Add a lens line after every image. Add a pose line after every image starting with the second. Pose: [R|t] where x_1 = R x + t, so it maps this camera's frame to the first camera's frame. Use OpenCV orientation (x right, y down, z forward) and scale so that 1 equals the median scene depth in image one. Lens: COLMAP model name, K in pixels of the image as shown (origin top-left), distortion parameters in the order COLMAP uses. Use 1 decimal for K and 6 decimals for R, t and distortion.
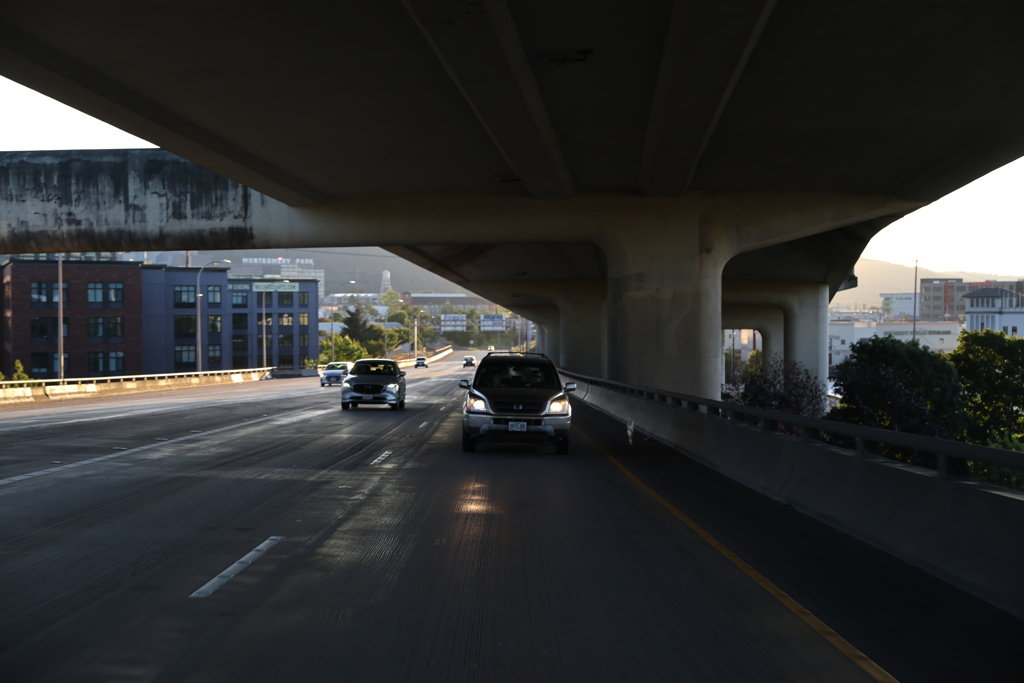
lens RADIAL K [[1745.7, 0, 514.1], [0, 1745.7, 342.8], [0, 0, 1]] dist [0.180464, 0.003480]
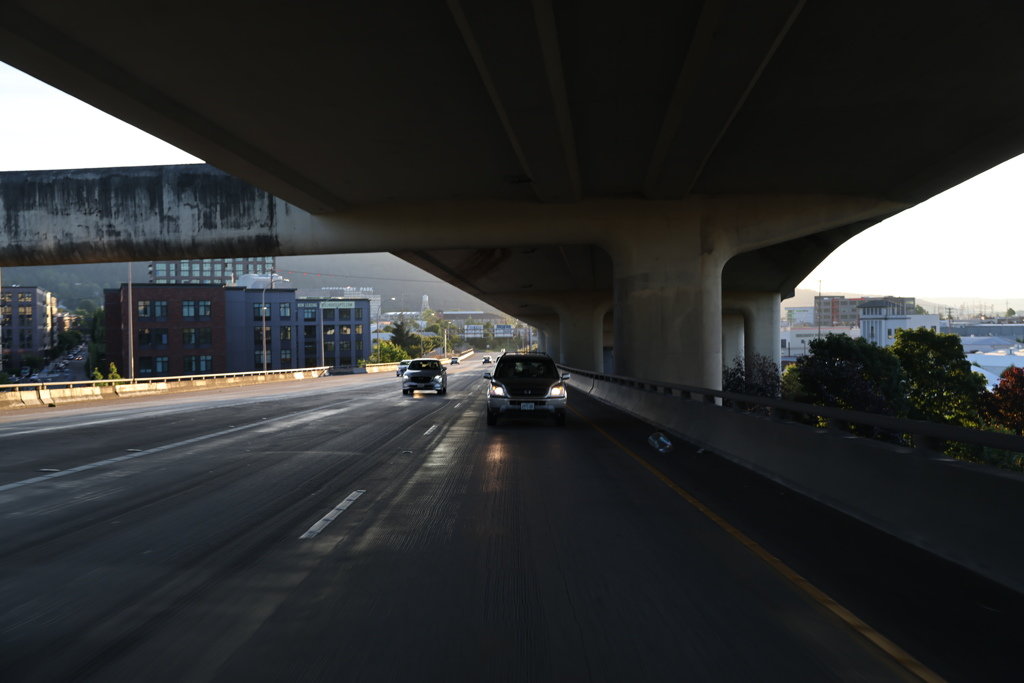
lens RADIAL K [[1107.2, 0, 512.0], [0, 1107.2, 341.5], [0, 0, 1]] dist [0.018766, -0.016104]
pose [[0.999925, -0.011678, -0.003638, -0.004839], [0.011653, 0.999910, -0.006719, 0.003909], [0.003716, 0.006677, 0.999971, 0.275735]]
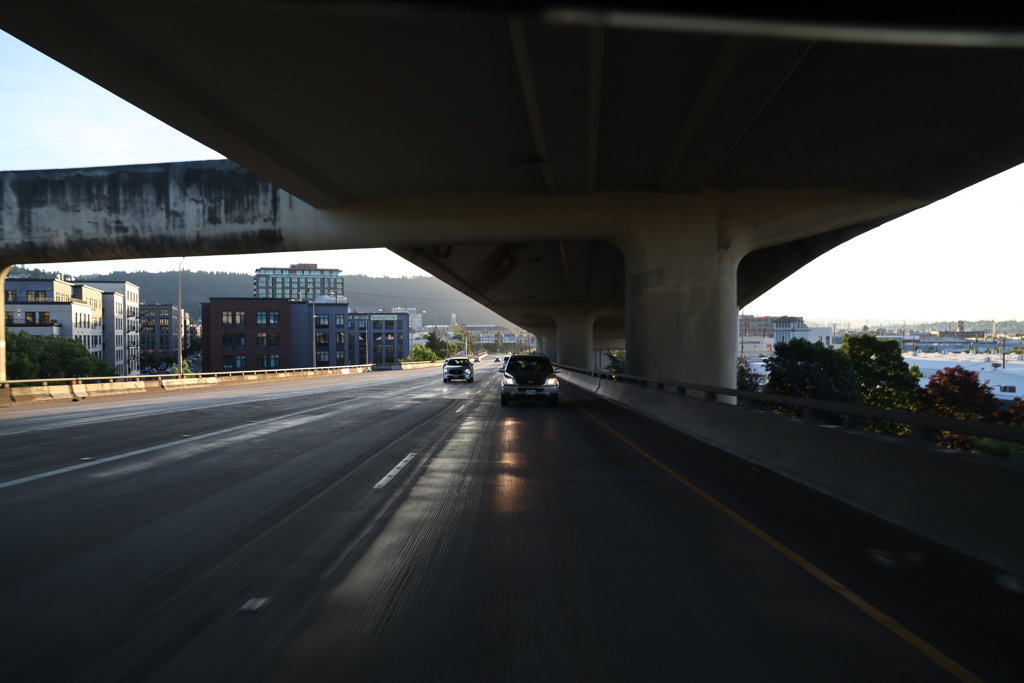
lens RADIAL K [[698.5, 0, 512.0], [0, 698.5, 341.5], [0, 0, 1]] dist [-0.053205, 0.007727]
pose [[0.999960, -0.006244, -0.006416, -0.008665], [0.006133, 0.999835, -0.017117, 0.006868], [0.006522, 0.017077, 0.999833, 0.493750]]
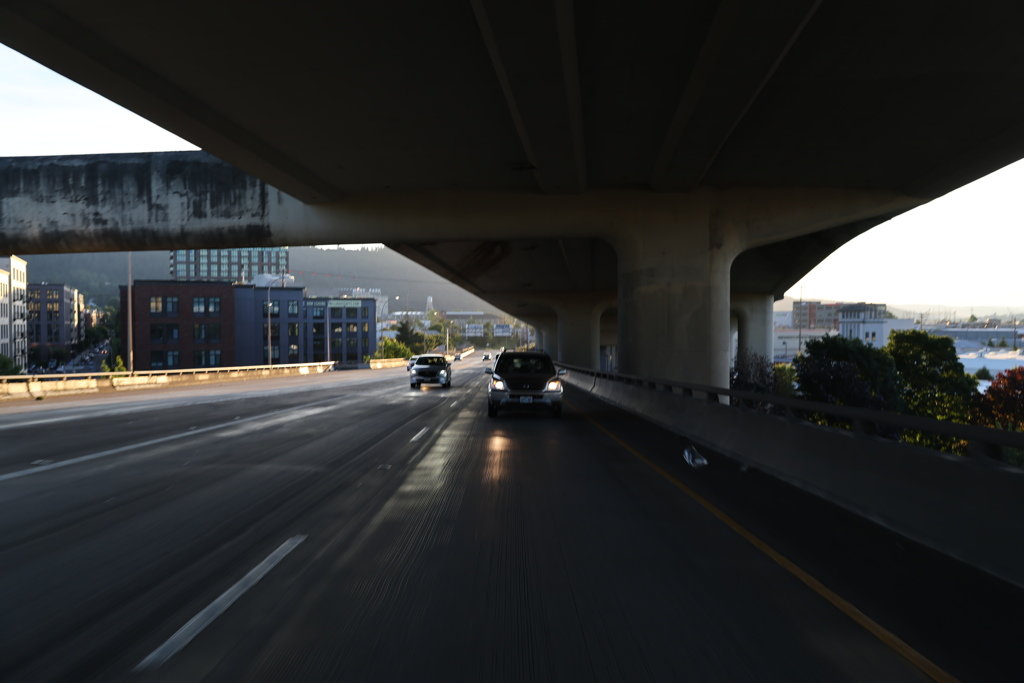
lens RADIAL K [[989.1, 0, 512.0], [0, 989.1, 341.5], [0, 0, 1]] dist [0.004876, -0.009466]
pose [[0.999998, -0.001656, -0.001288, -0.006069], [0.001647, 0.999975, -0.006833, 0.005257], [0.001299, 0.006831, 0.999976, 0.353801]]
